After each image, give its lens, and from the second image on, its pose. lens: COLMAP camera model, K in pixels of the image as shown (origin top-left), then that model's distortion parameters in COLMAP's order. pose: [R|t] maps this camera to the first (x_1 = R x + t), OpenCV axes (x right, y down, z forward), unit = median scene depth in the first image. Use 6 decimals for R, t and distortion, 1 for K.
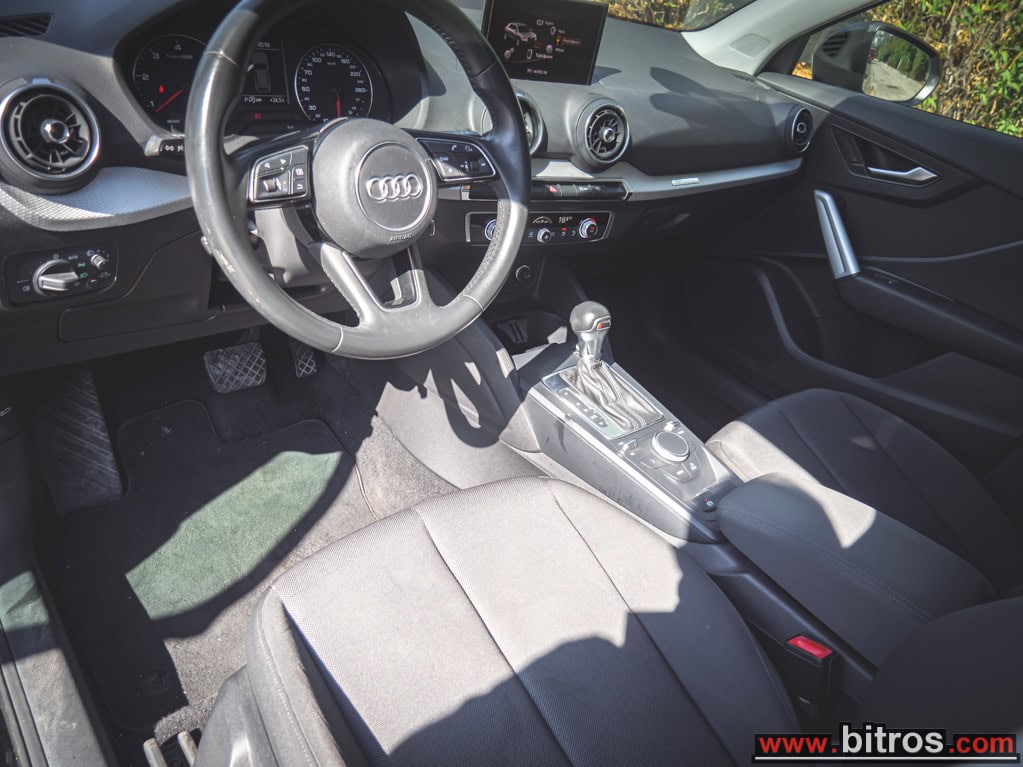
lens RADIAL K [[740.9, 0, 511.5], [0, 740.9, 383.5], [0, 0, 1]] dist [-0.046595, 0.011324]
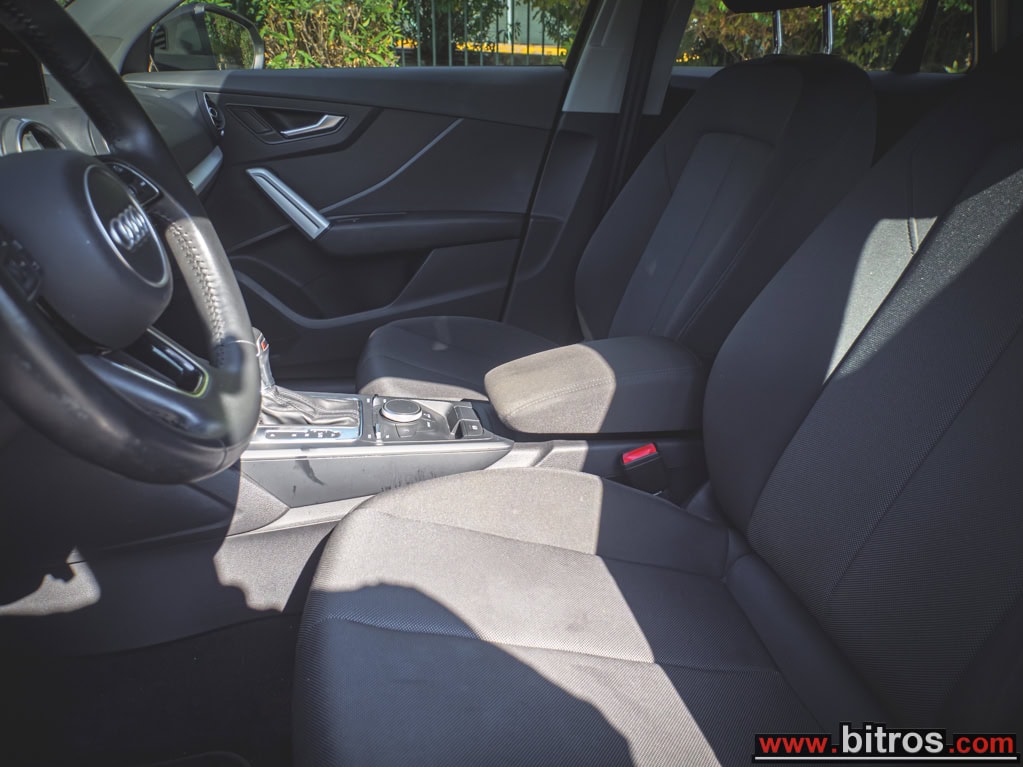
lens RADIAL K [[740.9, 0, 511.5], [0, 740.9, 383.5], [0, 0, 1]] dist [-0.046595, 0.011324]
pose [[0.477127, -0.495559, 0.725790, -0.381225], [0.523161, 0.823743, 0.218519, -0.076812], [-0.706153, 0.275443, 0.652287, 0.247220]]
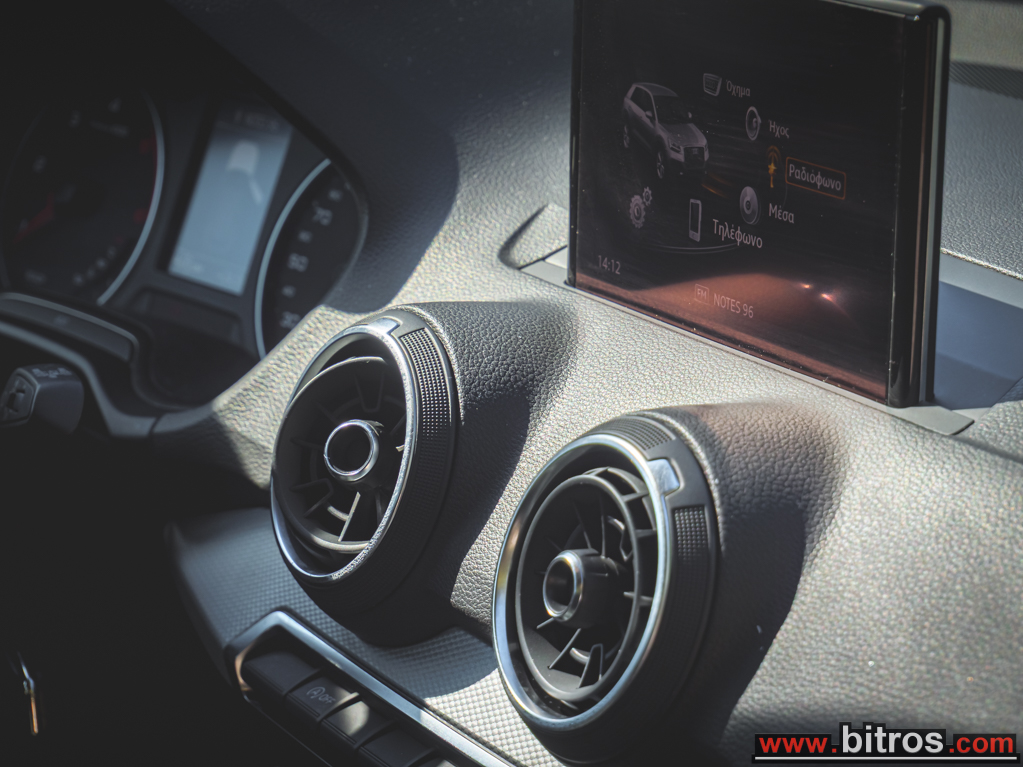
lens RADIAL K [[3559.3, 0, 511.5], [0, 3559.3, 383.5], [0, 0, 1]] dist [0.051007, 0.271076]
pose [[-0.013841, 0.037836, -0.999188, 1.066036], [-0.563673, 0.825074, 0.039051, -0.411387], [0.825882, 0.563756, 0.009907, 0.954453]]
